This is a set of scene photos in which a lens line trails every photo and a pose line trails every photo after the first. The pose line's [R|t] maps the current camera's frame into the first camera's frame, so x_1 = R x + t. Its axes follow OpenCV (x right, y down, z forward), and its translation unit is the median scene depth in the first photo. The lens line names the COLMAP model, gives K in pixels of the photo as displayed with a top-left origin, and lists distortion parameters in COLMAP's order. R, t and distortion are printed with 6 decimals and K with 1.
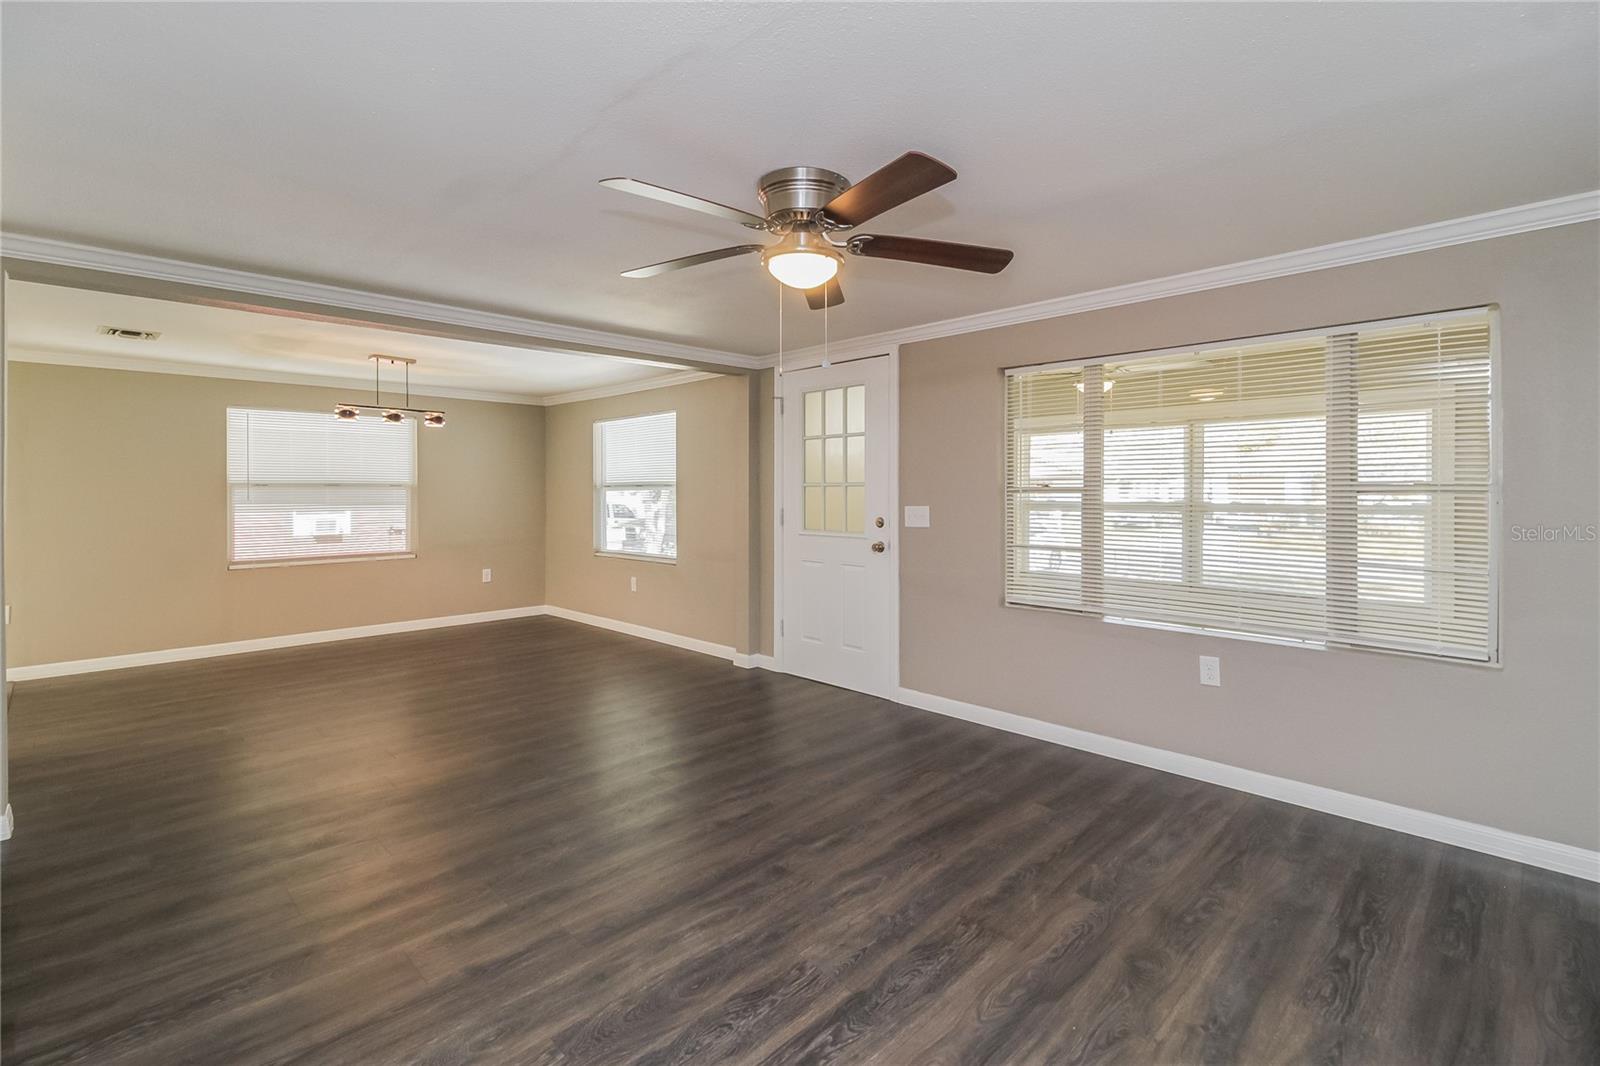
lens RADIAL K [[749.7, 0, 795.0], [0, 749.7, 500.6], [0, 0, 1]] dist [0.022179, -0.013103]
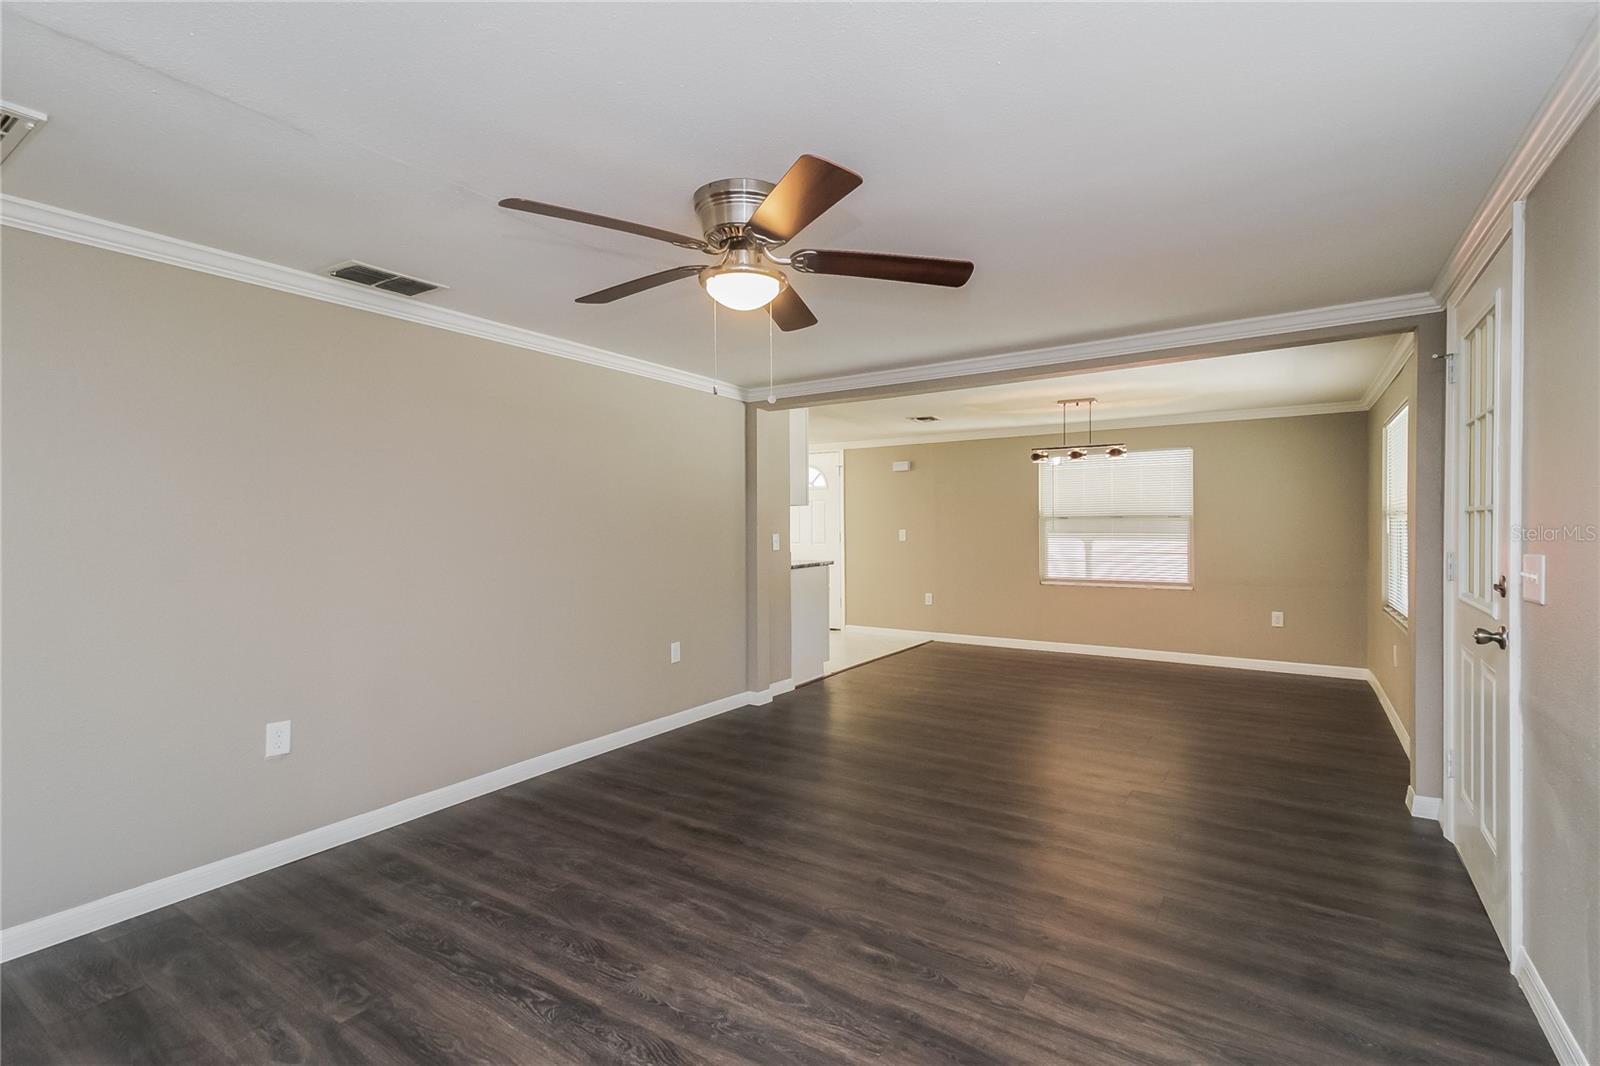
lens RADIAL K [[723.1, 0, 800.0], [0, 723.1, 533.0], [0, 0, 1]] dist [0.017552, -0.000198]
pose [[0.202667, 0.012528, -0.979168, 0.831914], [-0.010522, 0.999888, 0.010616, -0.008810], [0.979191, 0.008151, 0.202776, 0.798123]]
